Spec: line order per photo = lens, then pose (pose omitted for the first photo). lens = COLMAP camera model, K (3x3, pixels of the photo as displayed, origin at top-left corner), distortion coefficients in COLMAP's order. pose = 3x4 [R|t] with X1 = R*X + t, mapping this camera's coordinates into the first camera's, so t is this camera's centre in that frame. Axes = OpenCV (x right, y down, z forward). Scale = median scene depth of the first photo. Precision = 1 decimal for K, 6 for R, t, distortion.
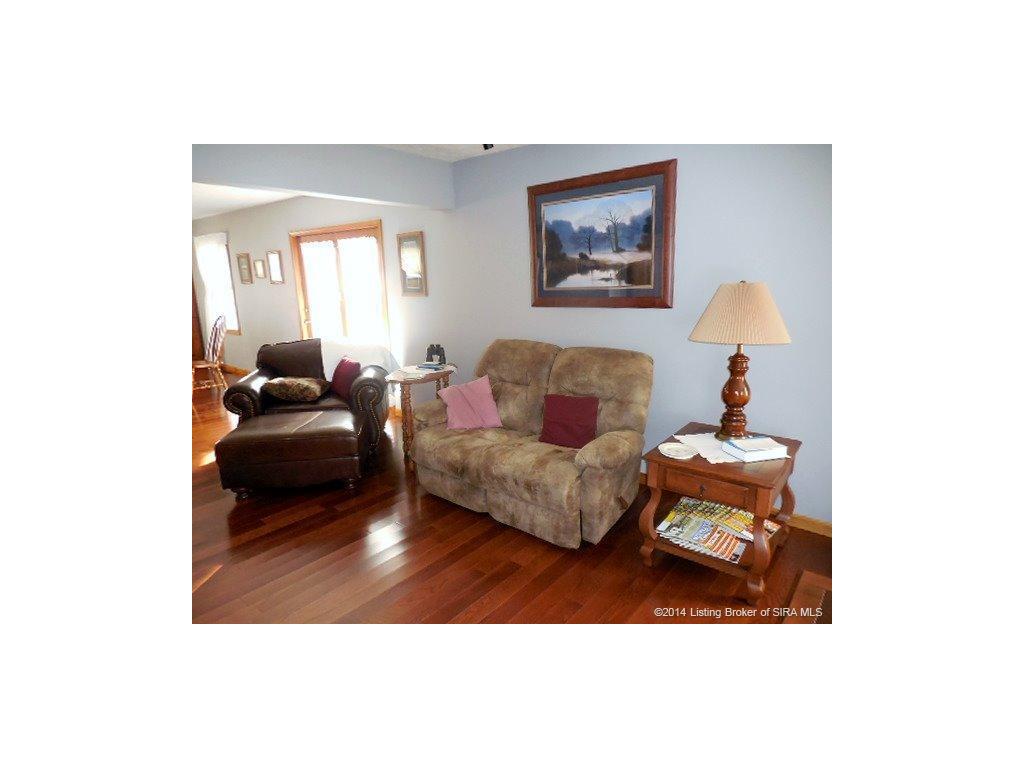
lens RADIAL K [[485.4, 0, 512.0], [0, 485.4, 384.0], [0, 0, 1]] dist [0.002523, 0.000336]
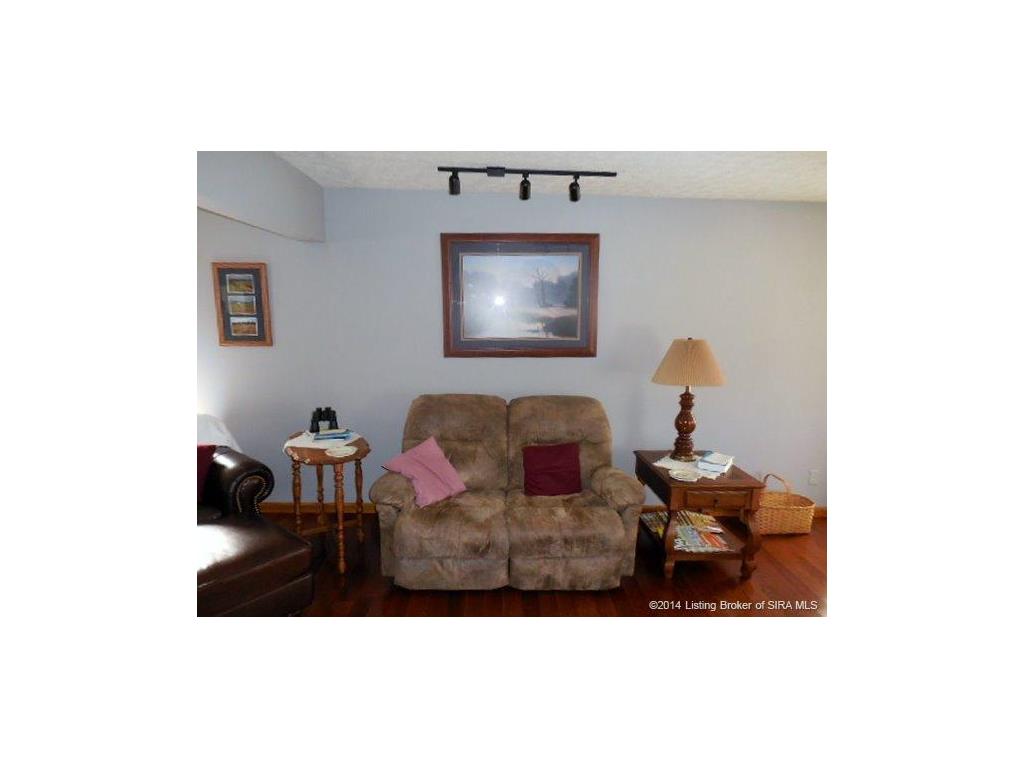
lens RADIAL K [[485.4, 0, 512.0], [0, 485.4, 384.0], [0, 0, 1]] dist [0.002523, 0.000336]
pose [[0.744931, -0.067830, 0.663685, -0.599456], [0.115959, 0.992840, -0.028684, -0.080844], [-0.656987, 0.098328, 0.747462, 0.264256]]
